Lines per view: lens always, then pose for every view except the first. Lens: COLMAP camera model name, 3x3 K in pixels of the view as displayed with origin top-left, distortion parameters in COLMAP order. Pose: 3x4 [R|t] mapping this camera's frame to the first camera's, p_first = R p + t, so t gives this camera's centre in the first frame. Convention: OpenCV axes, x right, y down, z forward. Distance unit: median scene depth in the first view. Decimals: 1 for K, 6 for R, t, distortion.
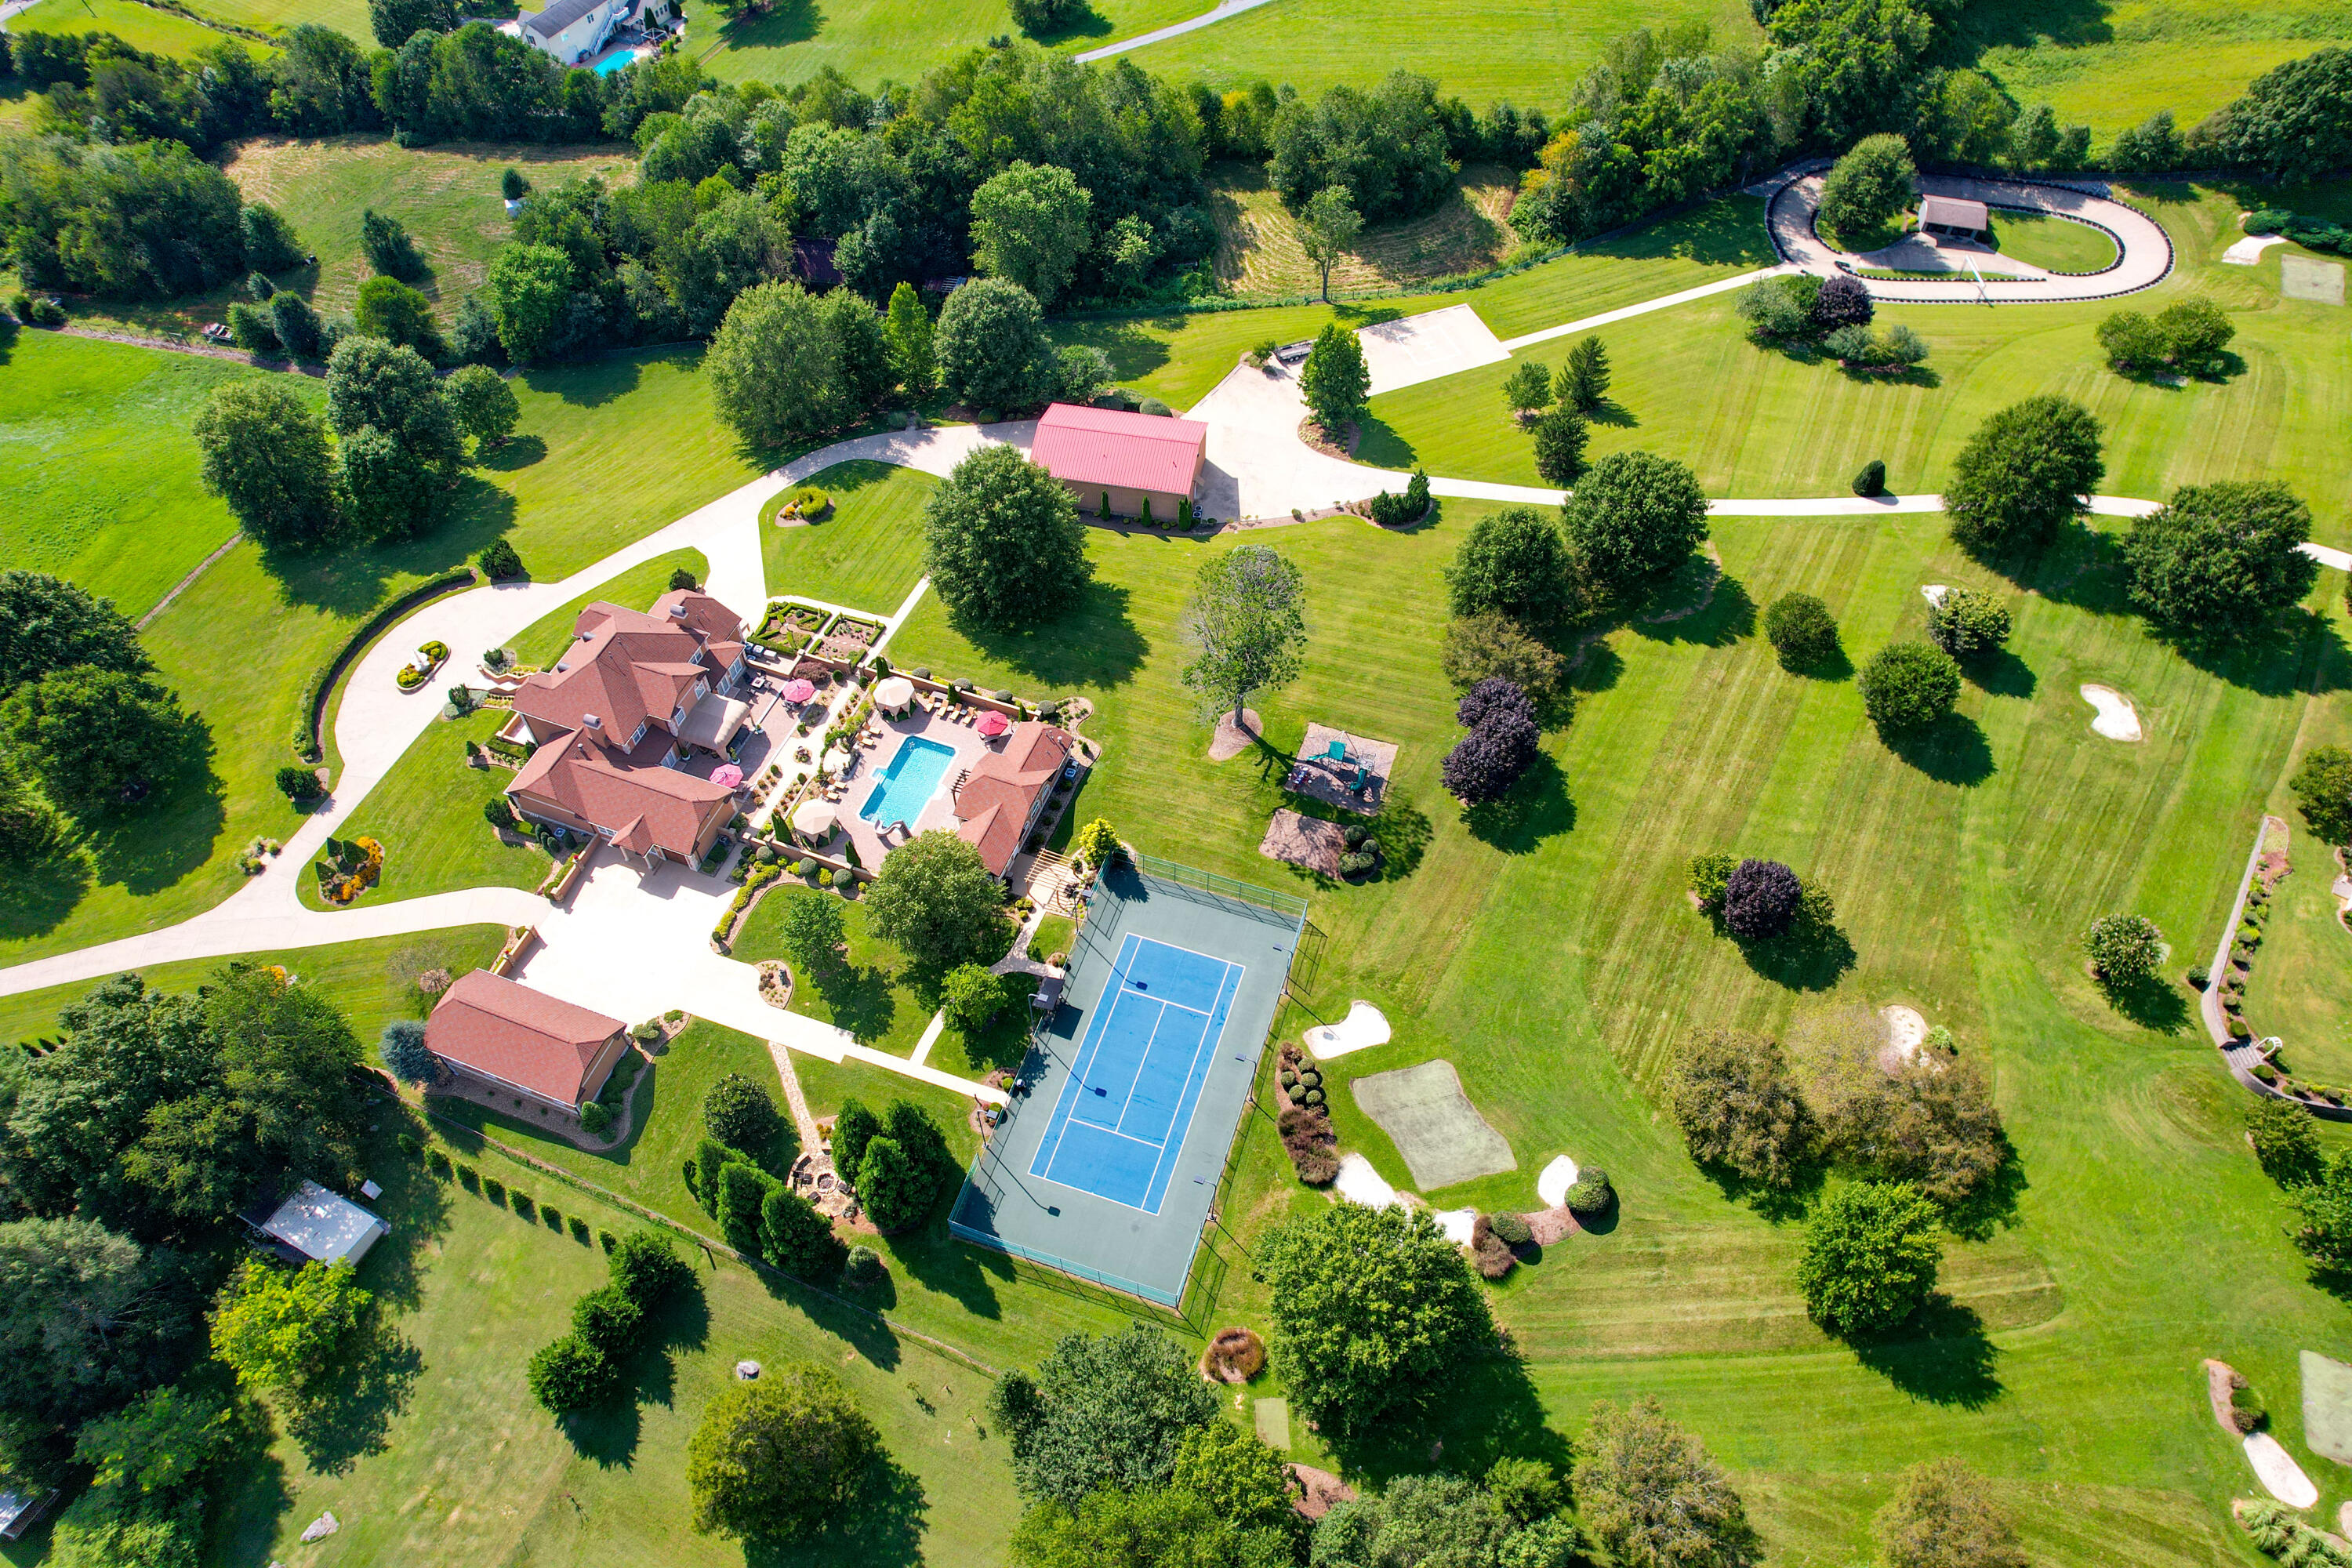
lens RADIAL K [[1514.6, 0, 1180.3], [0, 1514.6, 789.5], [0, 0, 1]] dist [-0.073145, 0.073388]
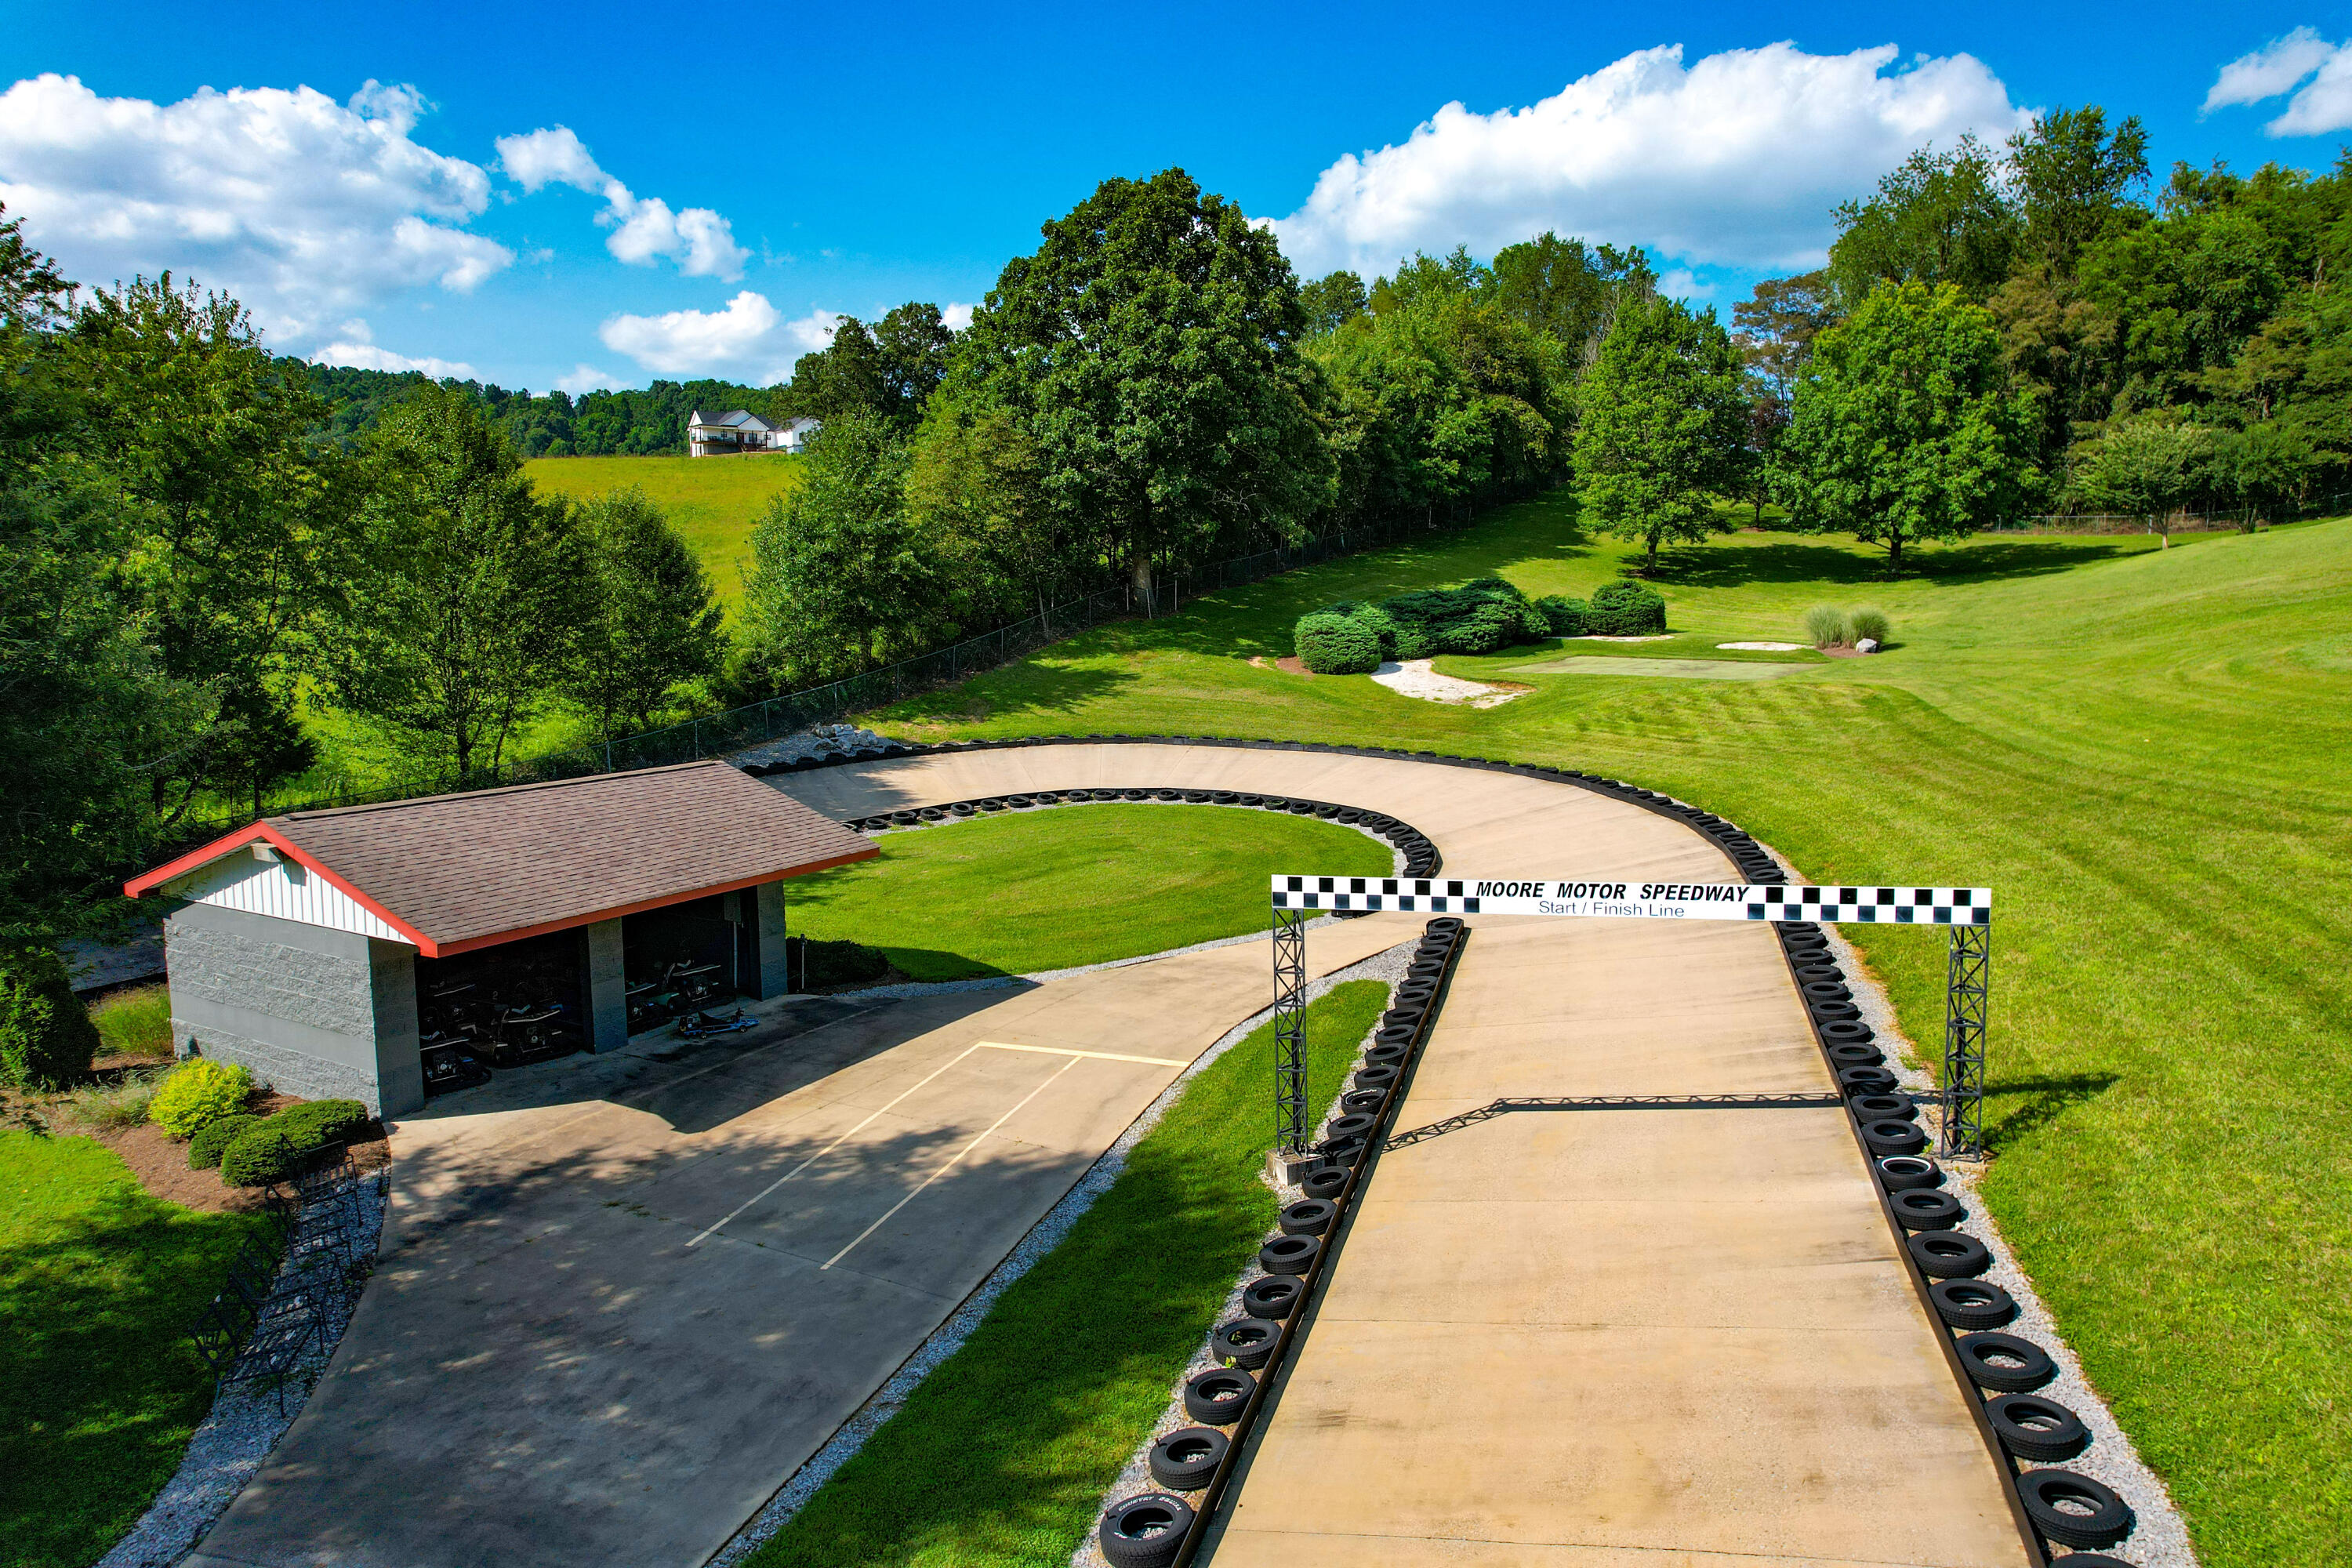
lens RADIAL K [[1499.7, 0, 1176.0], [0, 1499.7, 782.3], [0, 0, 1]] dist [-0.057185, 0.065932]
pose [[0.267538, -0.129746, 0.954772, 0.633452], [0.766377, 0.629256, -0.129237, -0.502614], [-0.584028, 0.766291, 0.267784, 1.377990]]
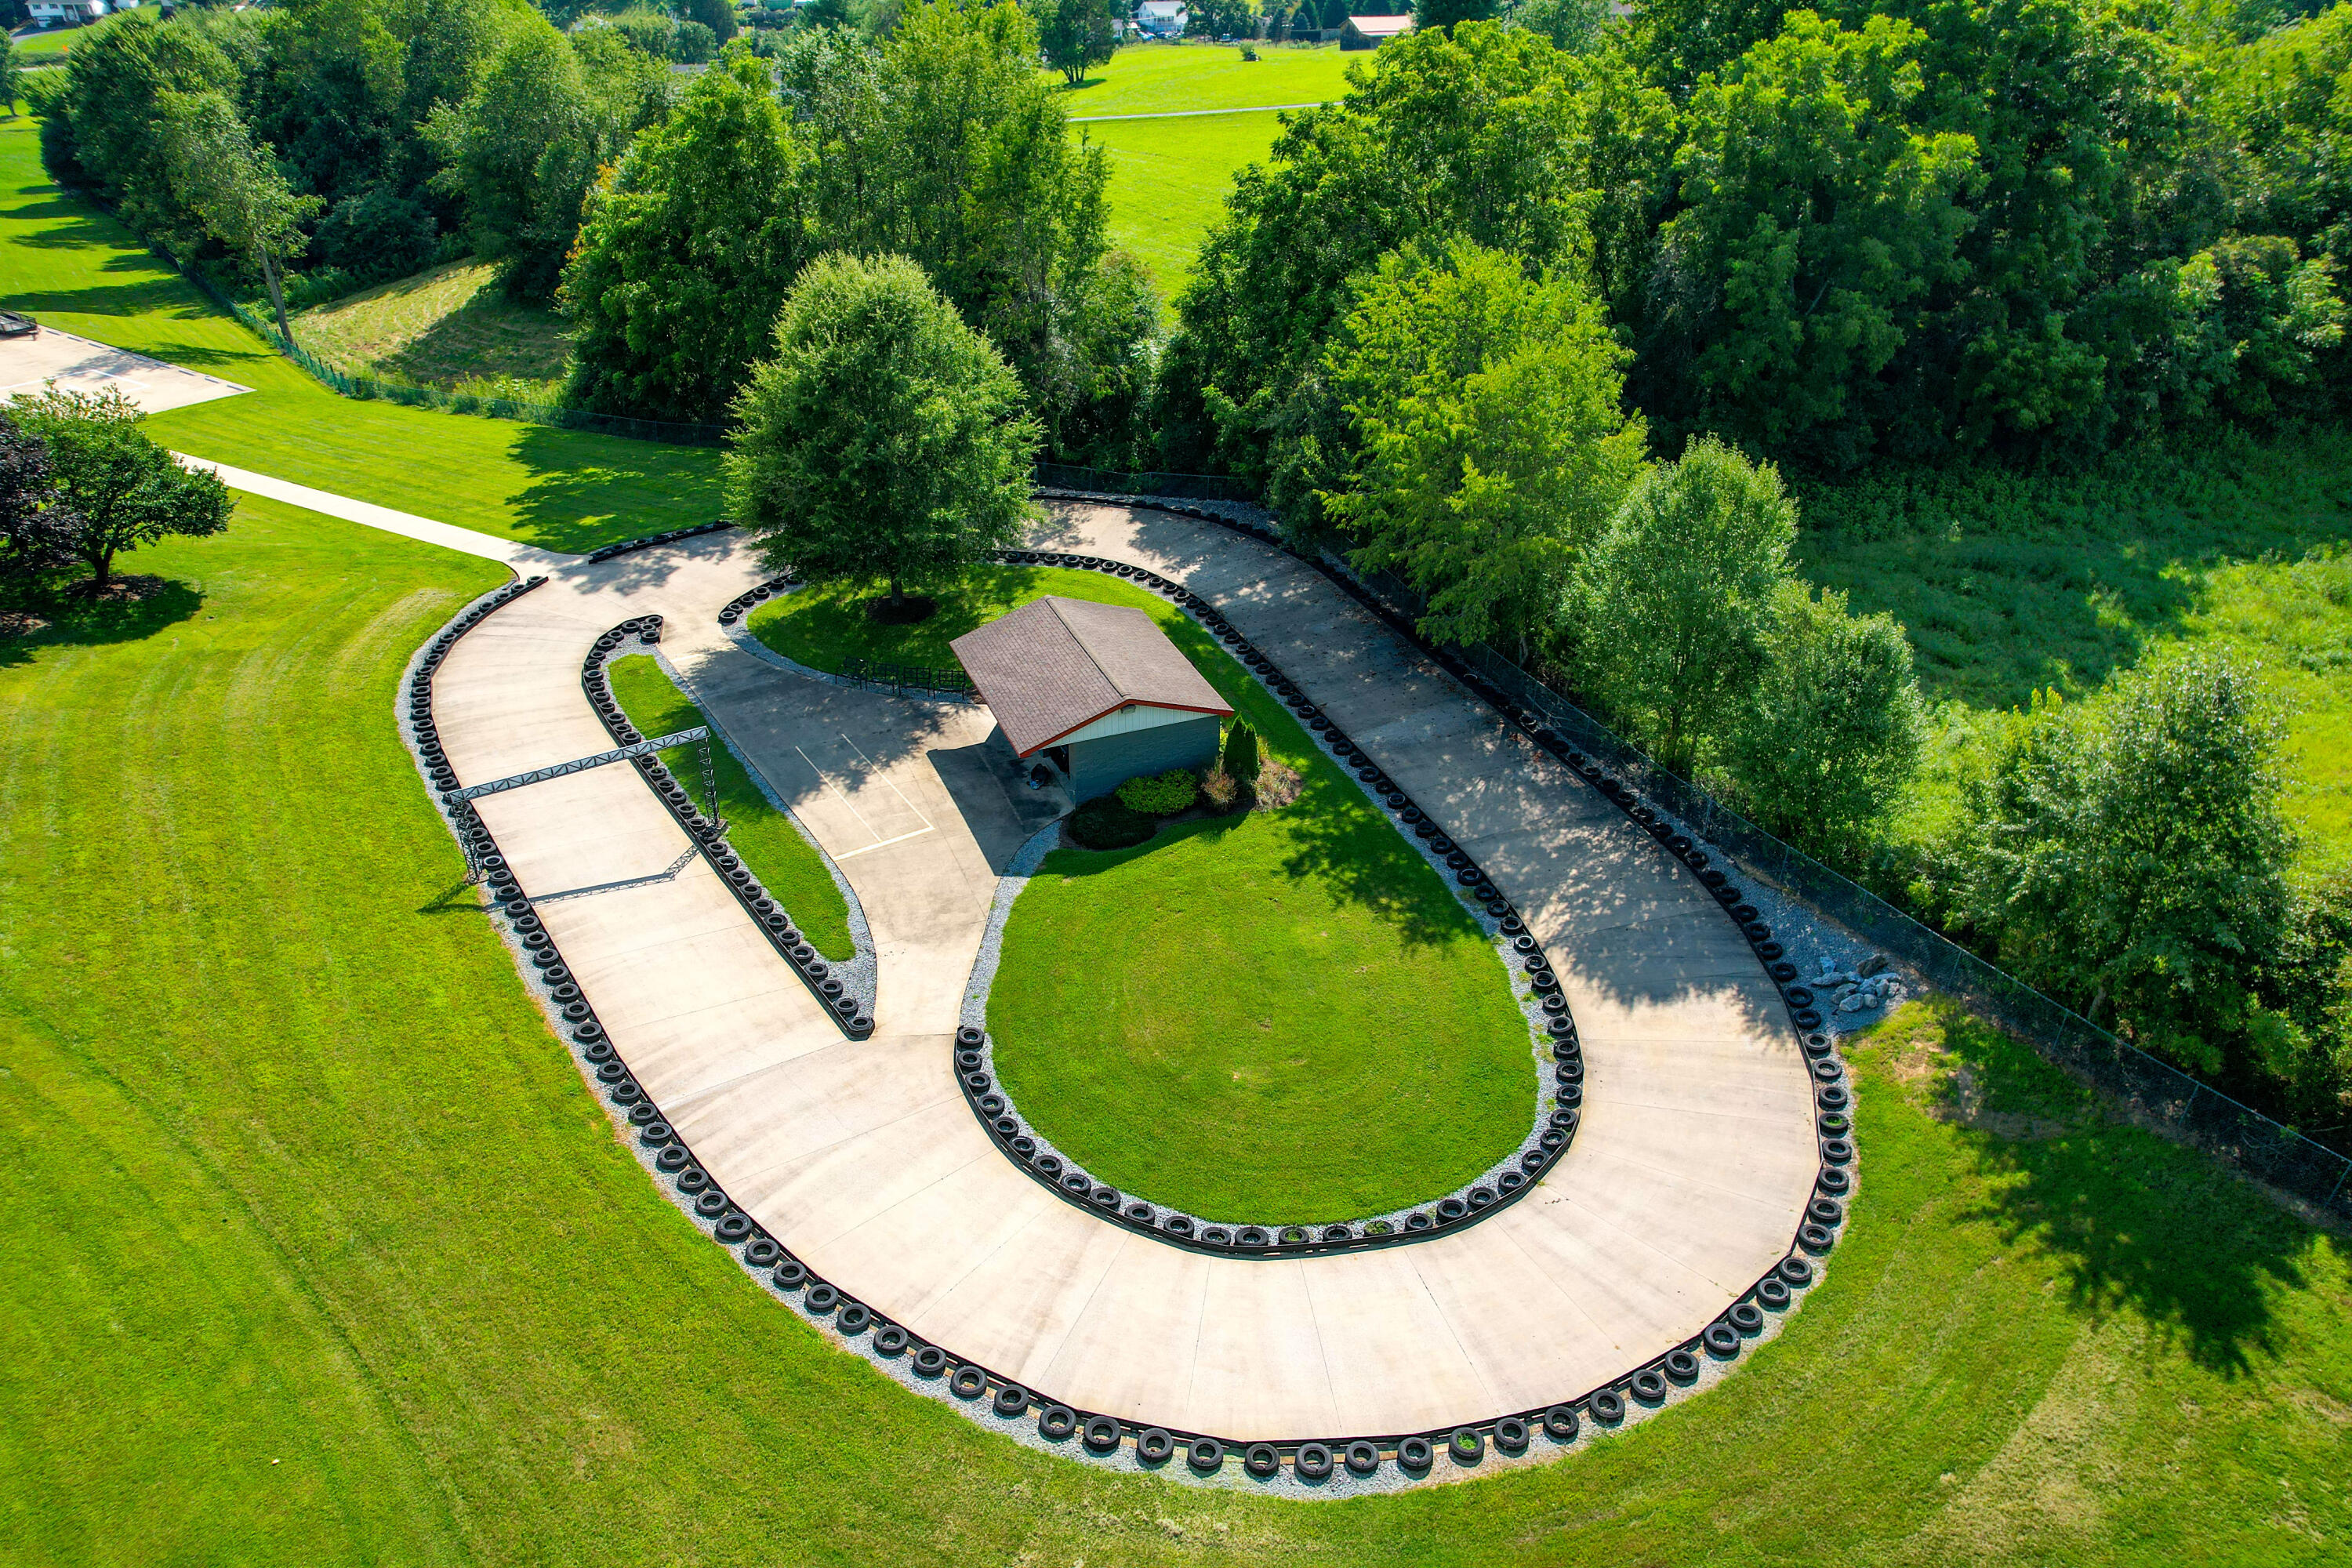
lens RADIAL K [[1502.4, 0, 1173.0], [0, 1502.4, 786.3], [0, 0, 1]] dist [-0.072849, 0.077924]
pose [[0.590156, 0.426614, -0.685359, 1.026632], [-0.643443, 0.761283, -0.080188, -0.535593], [0.487543, 0.488312, 0.723777, 1.238396]]
